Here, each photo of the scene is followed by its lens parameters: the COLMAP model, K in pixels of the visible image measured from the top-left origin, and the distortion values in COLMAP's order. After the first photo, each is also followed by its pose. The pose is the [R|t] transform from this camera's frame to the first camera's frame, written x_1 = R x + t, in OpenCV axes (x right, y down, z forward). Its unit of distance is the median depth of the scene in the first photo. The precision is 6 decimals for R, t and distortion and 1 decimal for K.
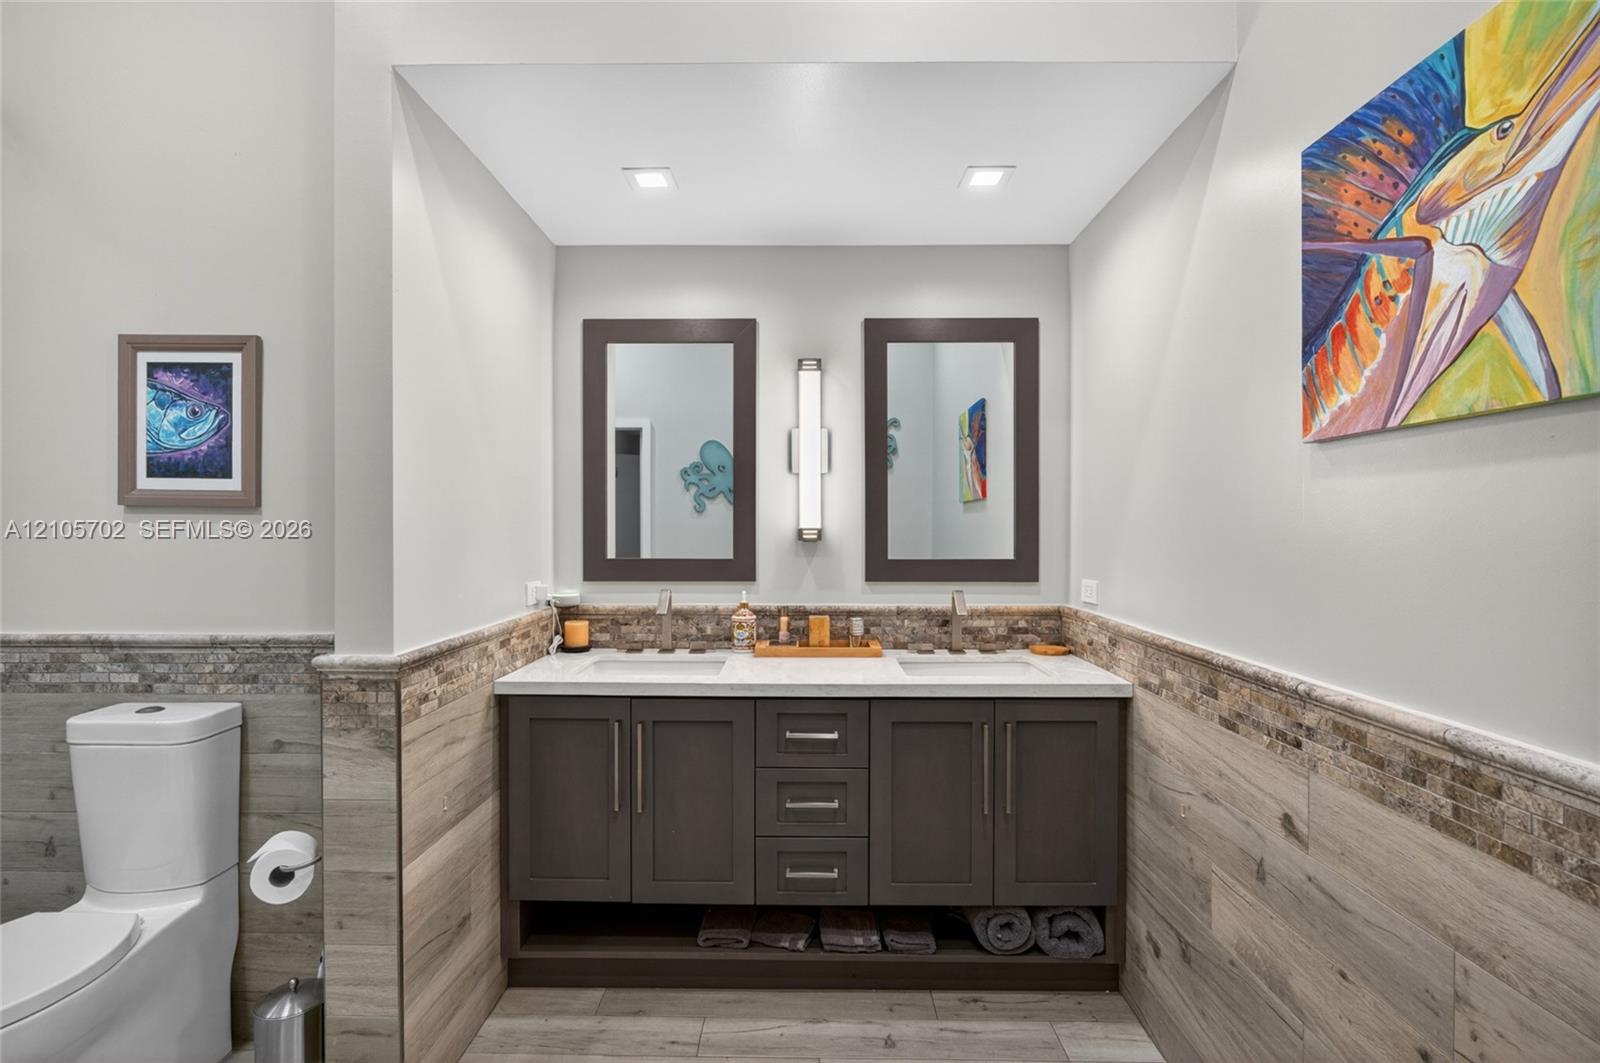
lens RADIAL K [[761.1, 0, 800.0], [0, 761.1, 531.5], [0, 0, 1]] dist [-0.001375, -0.000786]
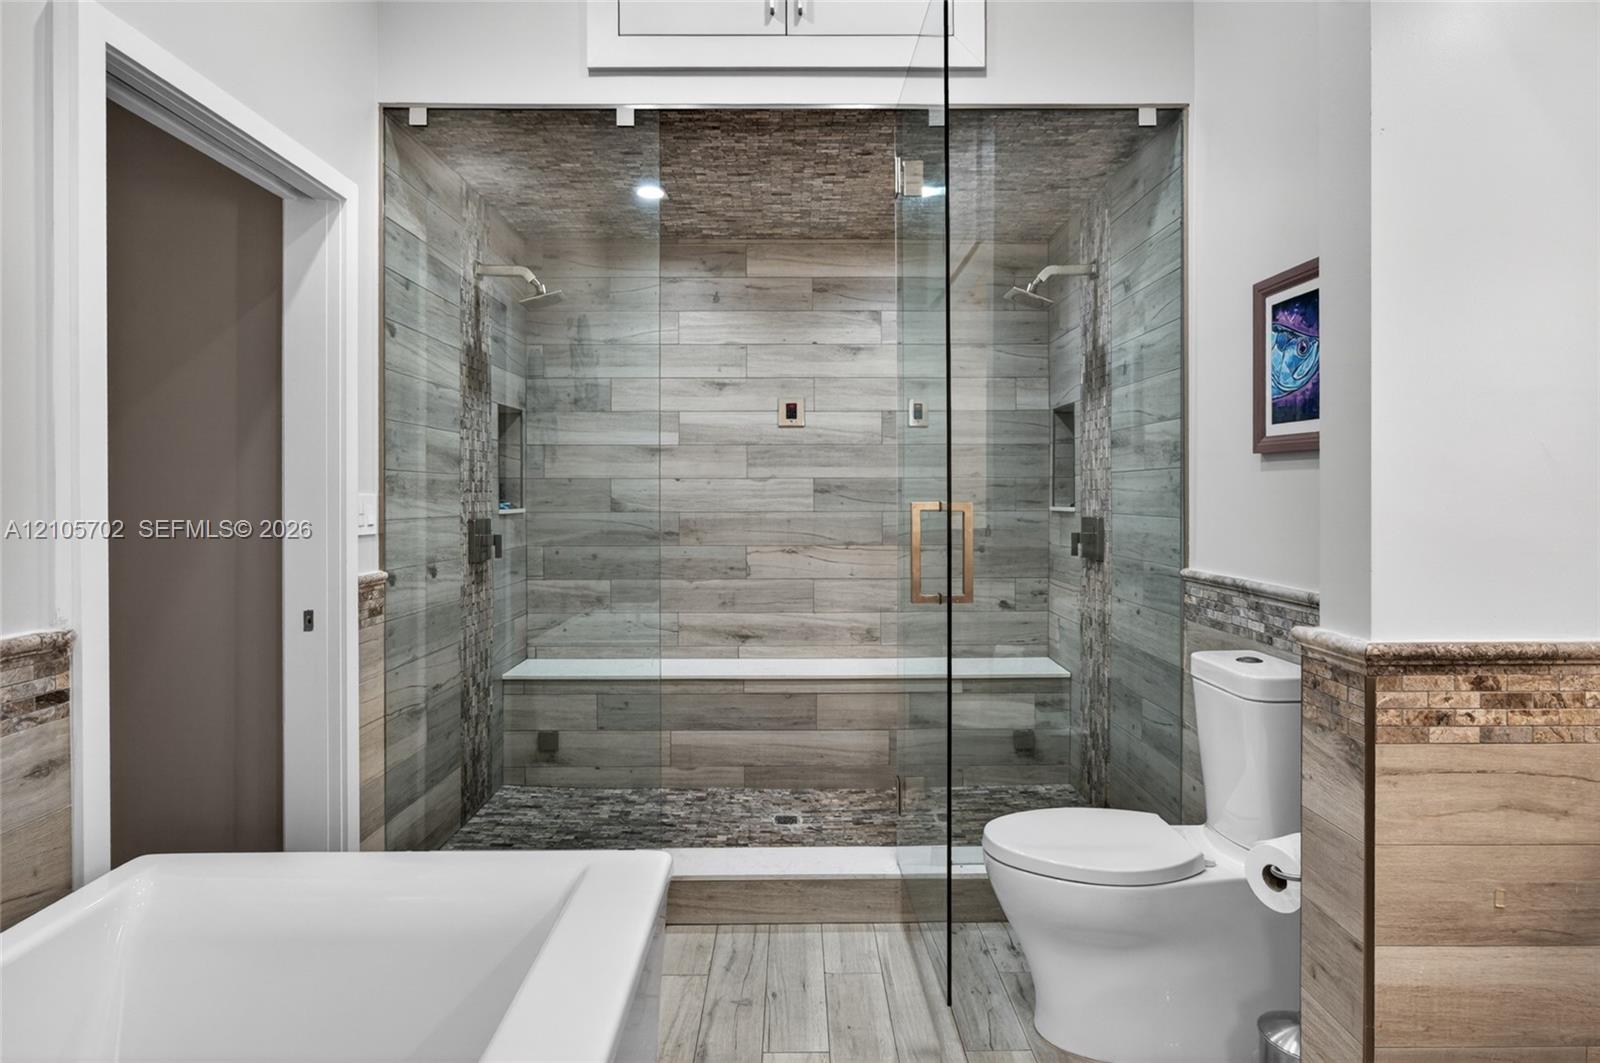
lens RADIAL K [[845.7, 0, 799.4], [0, 845.7, 496.2], [0, 0, 1]] dist [-0.000060, -0.000043]
pose [[0.017130, 0.002271, -0.999851, 0.327100], [-0.006371, 0.999977, 0.002162, 0.035308], [0.999833, 0.006333, 0.017144, 0.577882]]
